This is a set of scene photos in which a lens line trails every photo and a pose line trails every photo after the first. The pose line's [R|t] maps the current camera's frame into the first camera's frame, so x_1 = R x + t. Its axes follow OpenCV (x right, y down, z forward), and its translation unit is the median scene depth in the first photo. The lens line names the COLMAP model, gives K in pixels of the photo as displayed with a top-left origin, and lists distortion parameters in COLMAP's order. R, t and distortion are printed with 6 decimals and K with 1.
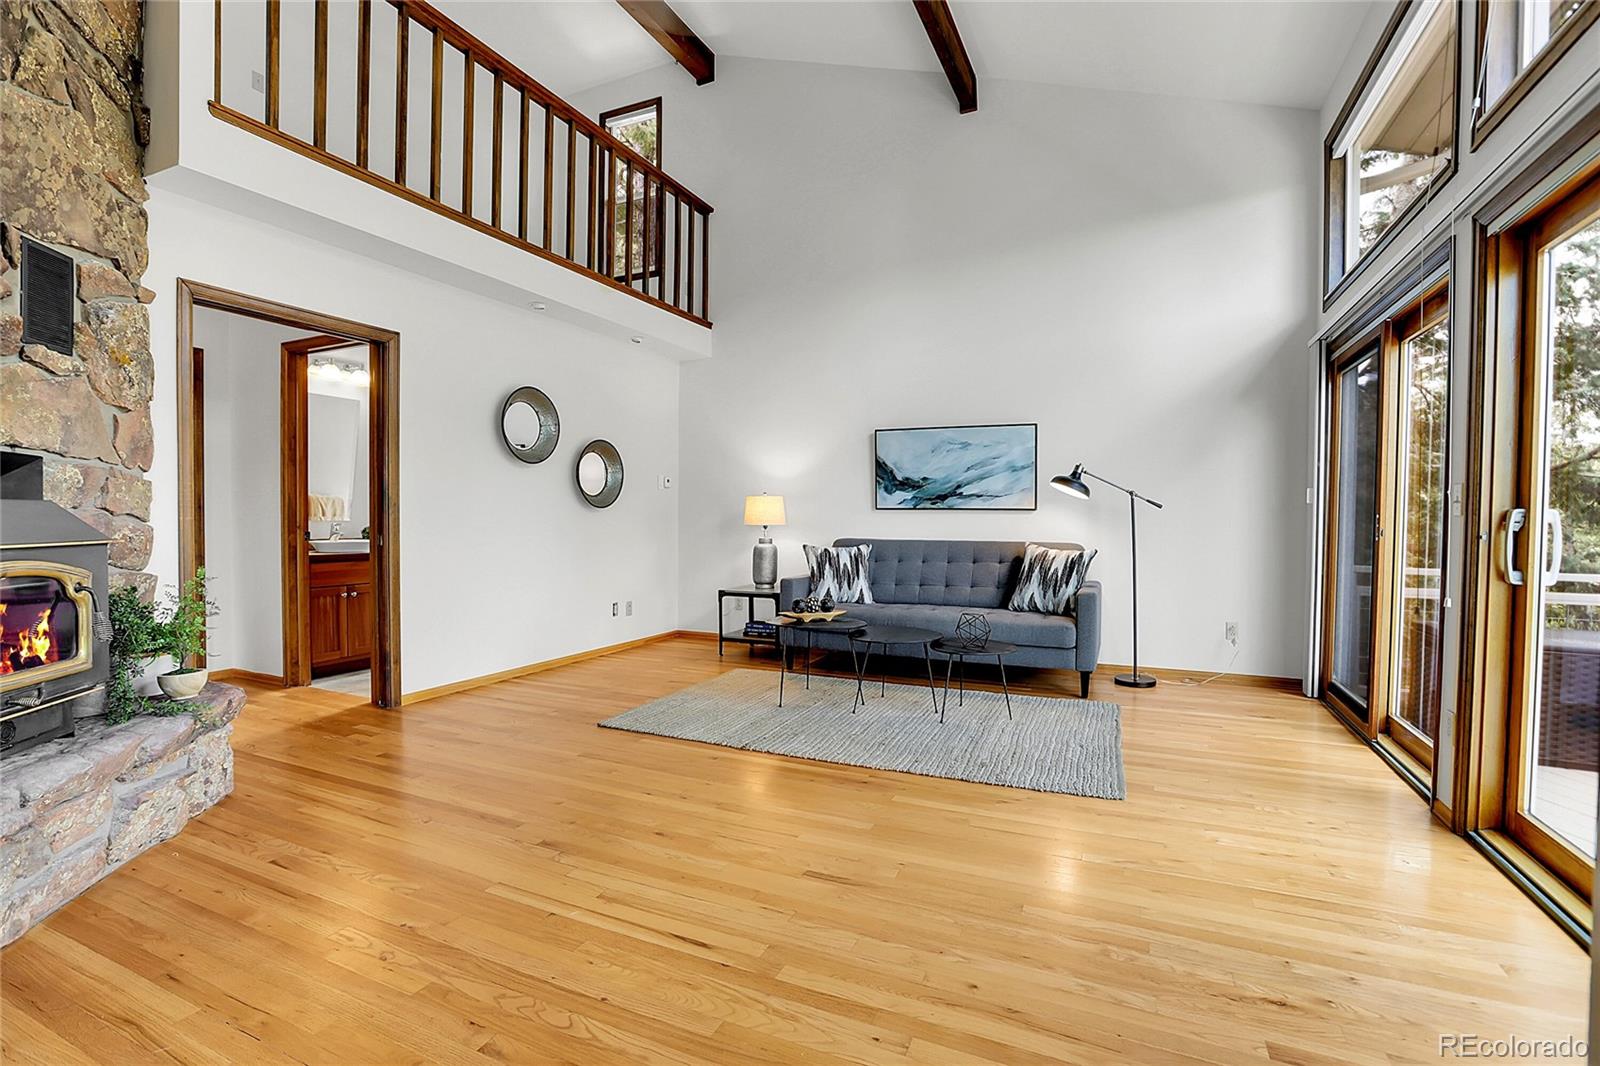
lens RADIAL K [[730.6, 0, 798.7], [0, 730.6, 527.8], [0, 0, 1]] dist [-0.049239, 0.018140]
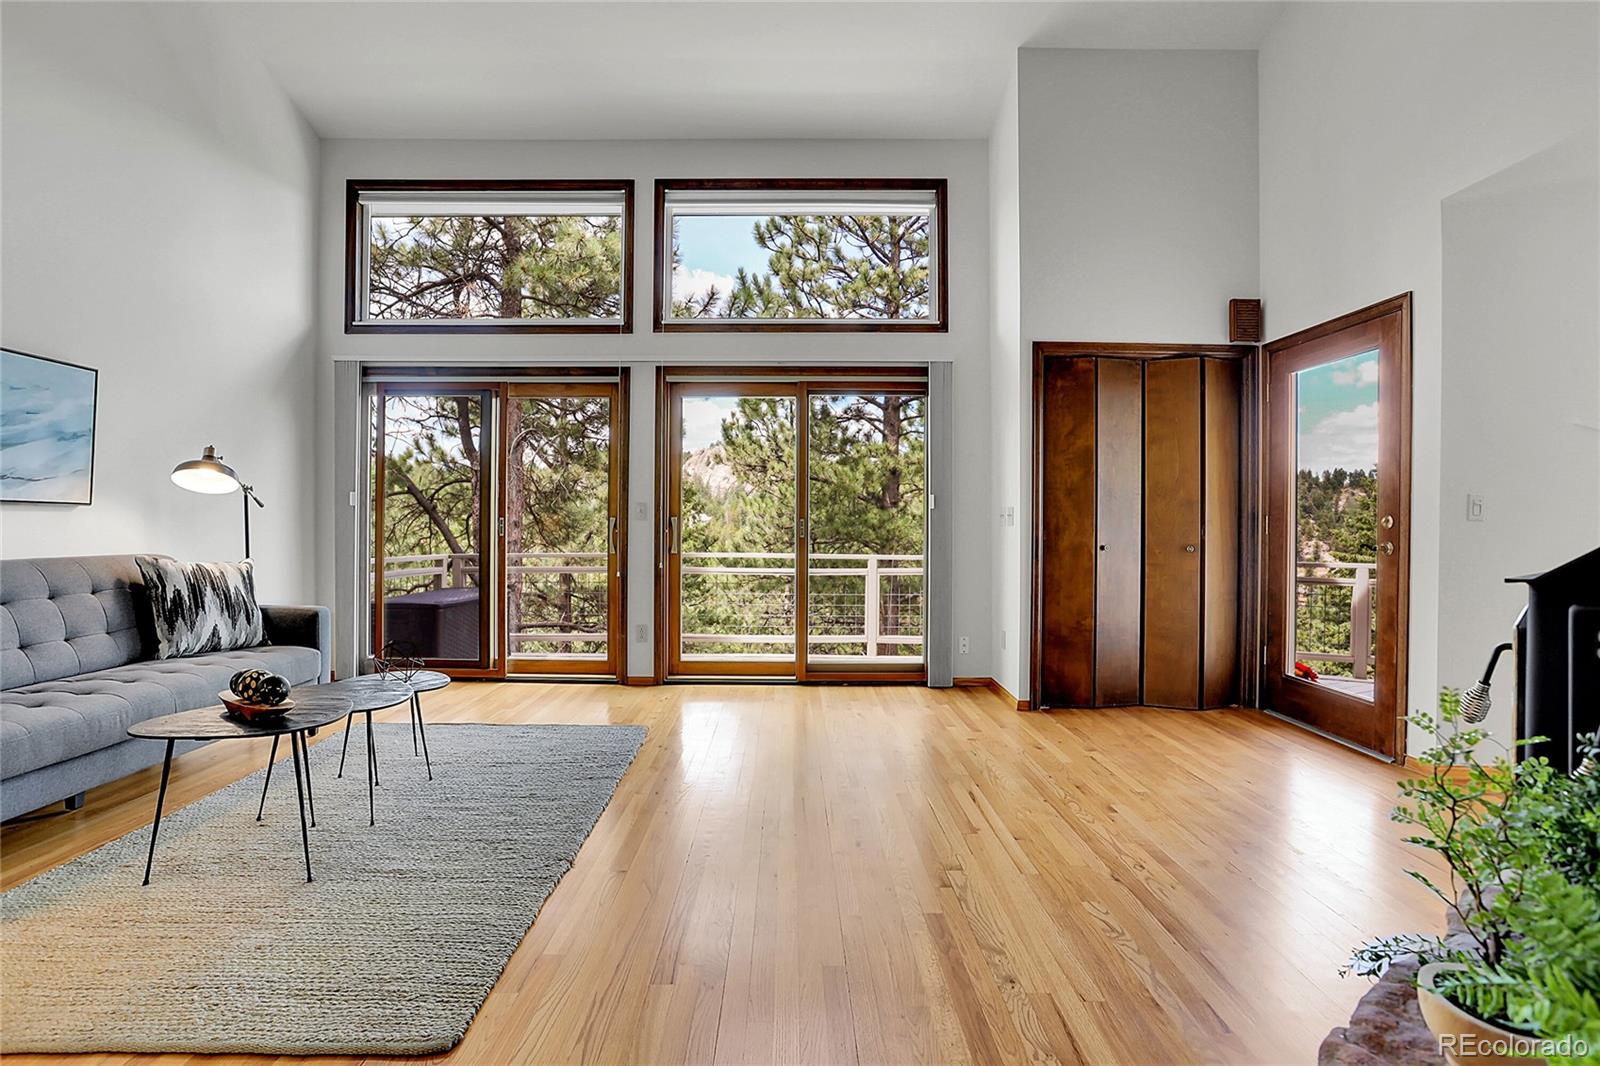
lens RADIAL K [[758.6, 0, 792.8], [0, 758.6, 534.2], [0, 0, 1]] dist [-0.032587, 0.000321]
pose [[-0.428375, -0.020376, 0.903371, -1.034351], [0.003950, 0.999694, 0.024422, -0.025463], [-0.903593, 0.014030, -0.428163, 1.459979]]
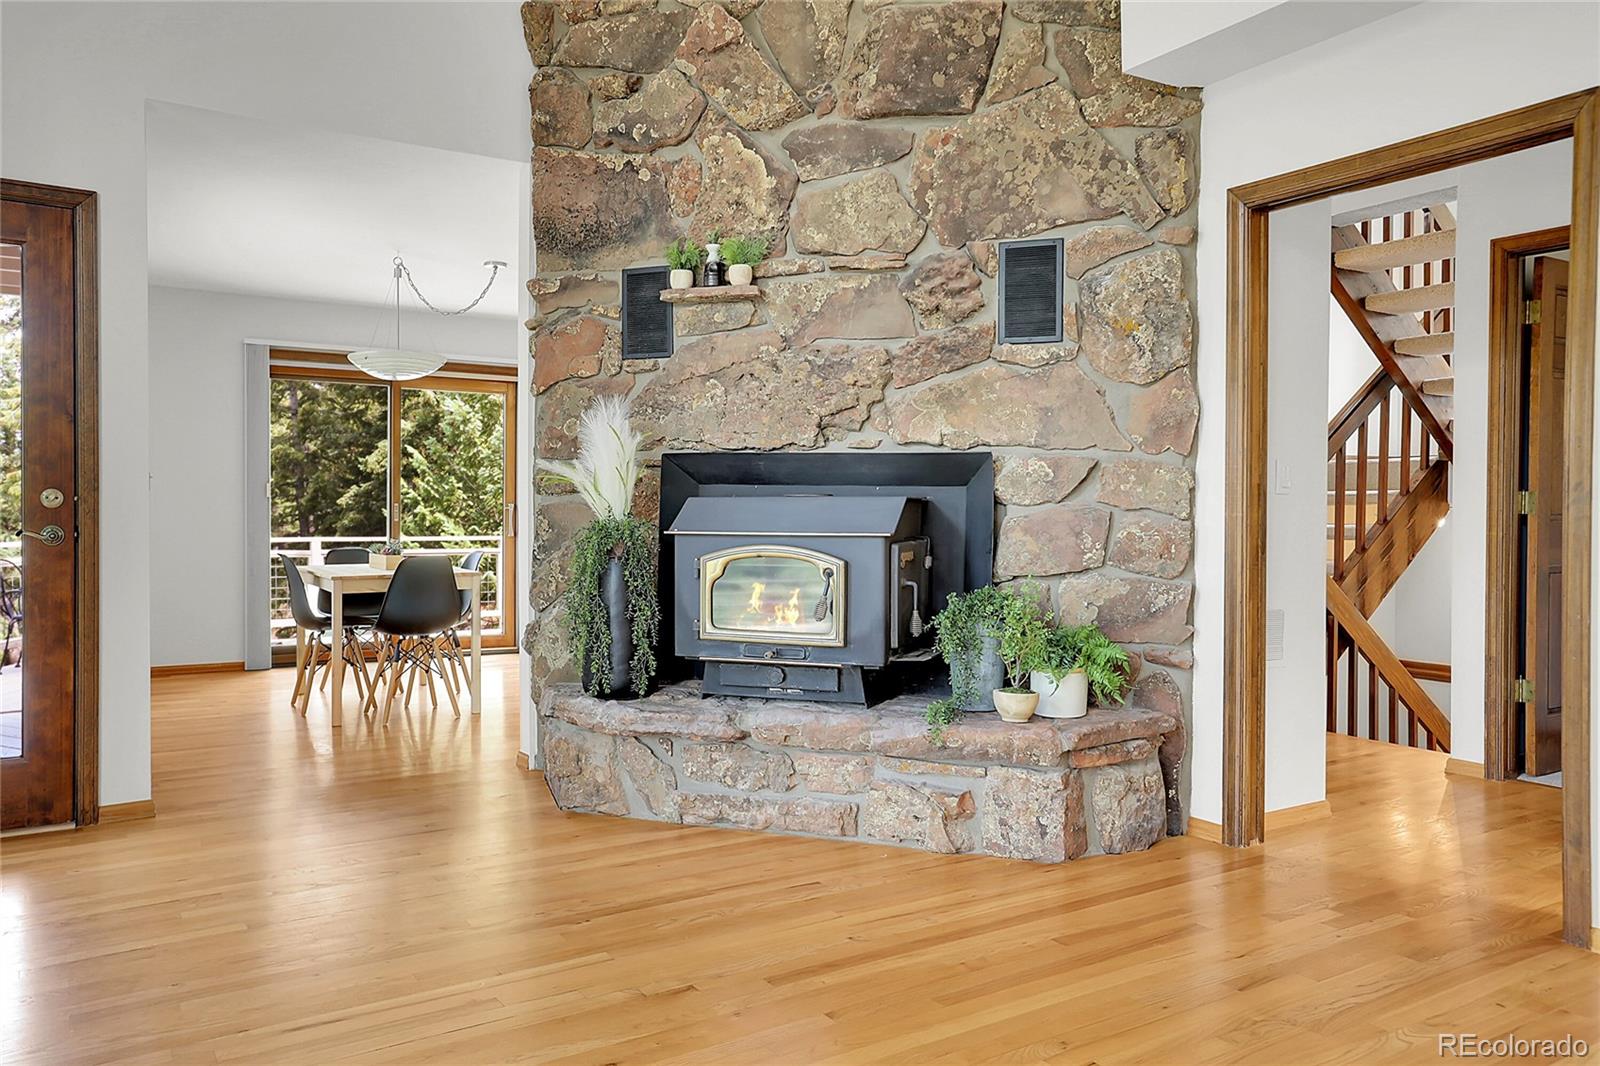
lens RADIAL K [[1182.9, 0, 798.4], [0, 1182.9, 522.2], [0, 0, 1]] dist [-0.002484, 0.033011]
pose [[-0.539051, 0.006597, -0.842247, 0.493253], [-0.017989, 0.999651, 0.019342, -0.026386], [0.842081, 0.025577, -0.538744, 1.558187]]
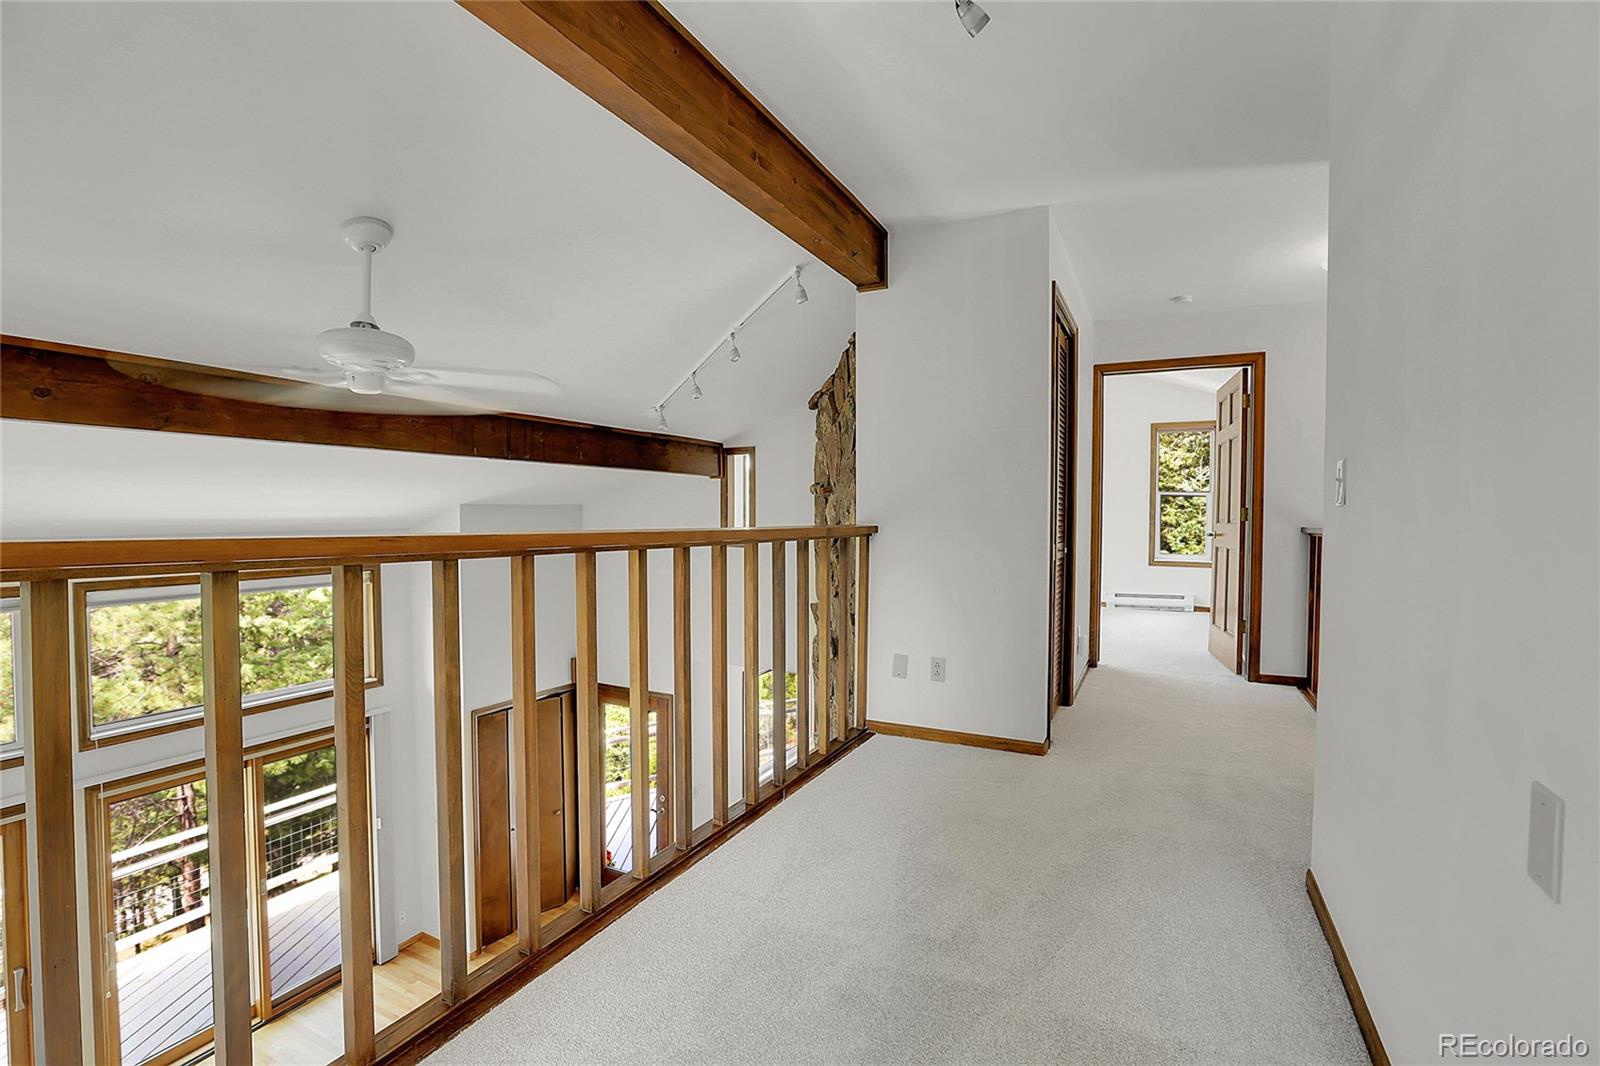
lens RADIAL K [[730.6, 0, 799.5], [0, 730.6, 526.7], [0, 0, 1]] dist [-0.049239, 0.018140]
pose [[-0.999012, -0.010581, 0.043166, -0.891676], [-0.008969, 0.999262, 0.037360, -1.120394], [-0.043529, 0.036936, -0.998369, 2.533263]]
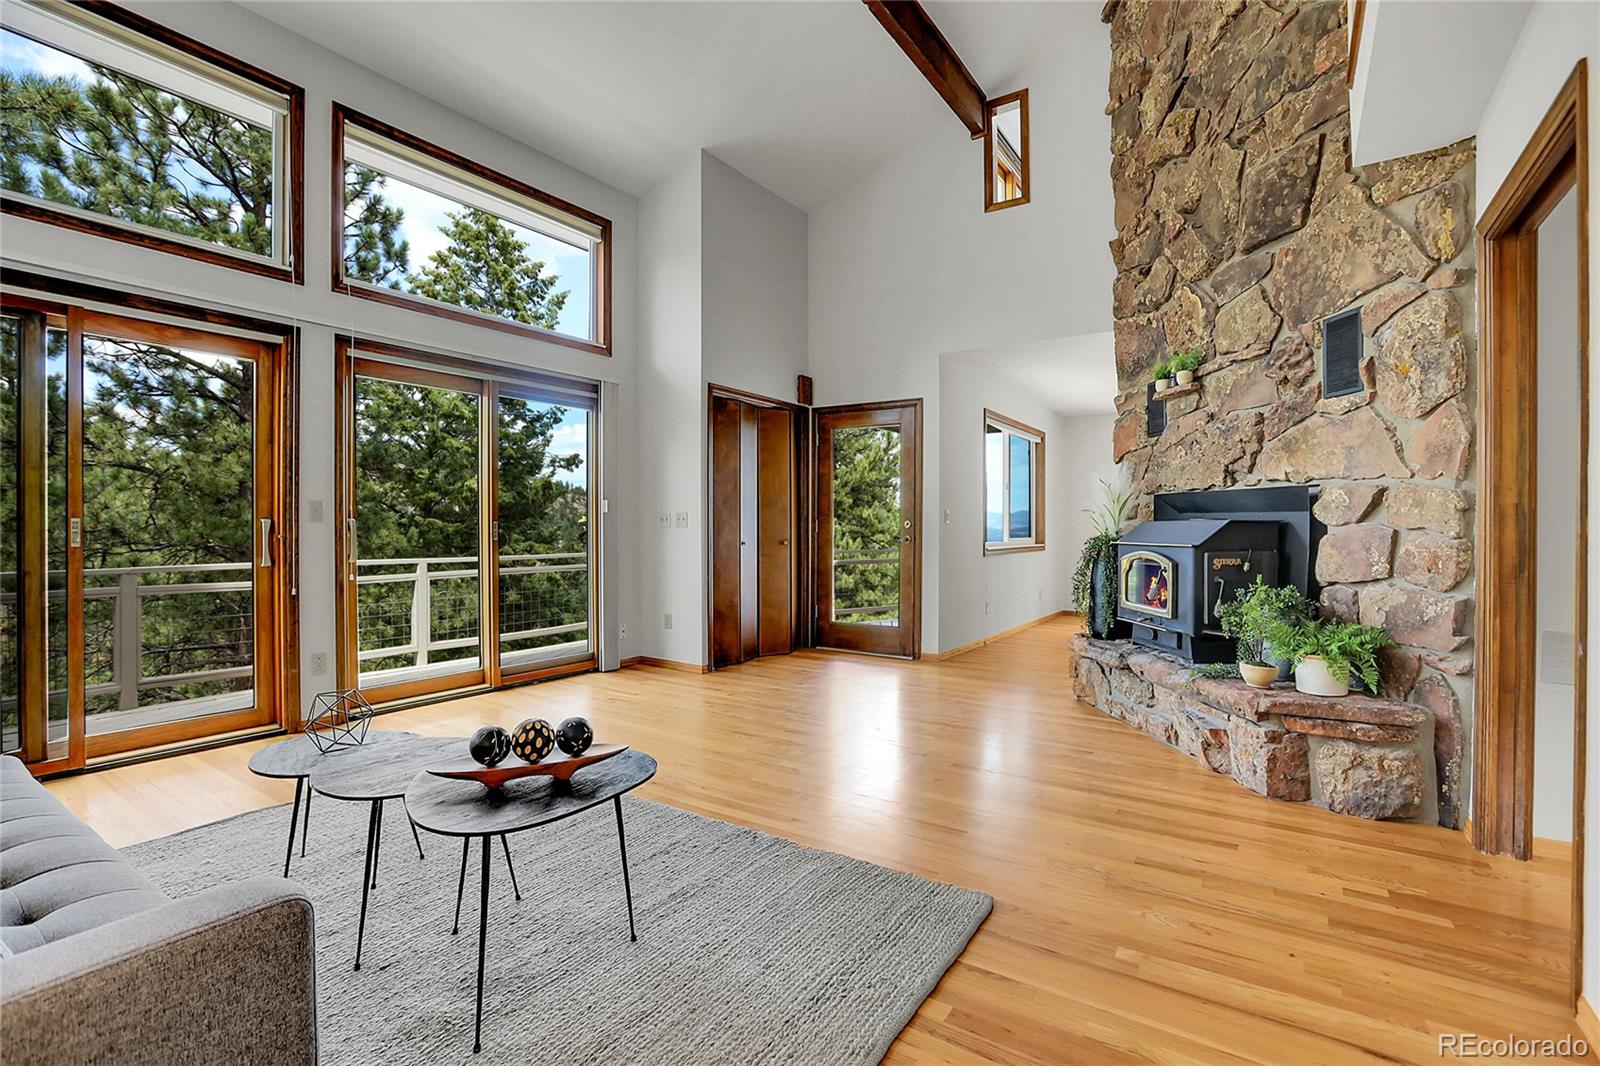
lens RADIAL K [[730.6, 0, 800.0], [0, 730.6, 535.1], [0, 0, 1]] dist [-0.049239, 0.018140]
pose [[-0.987678, -0.010775, 0.156130, -0.310890], [-0.007001, 0.999670, 0.024700, -0.031663], [-0.156345, 0.023302, -0.987428, 2.280312]]
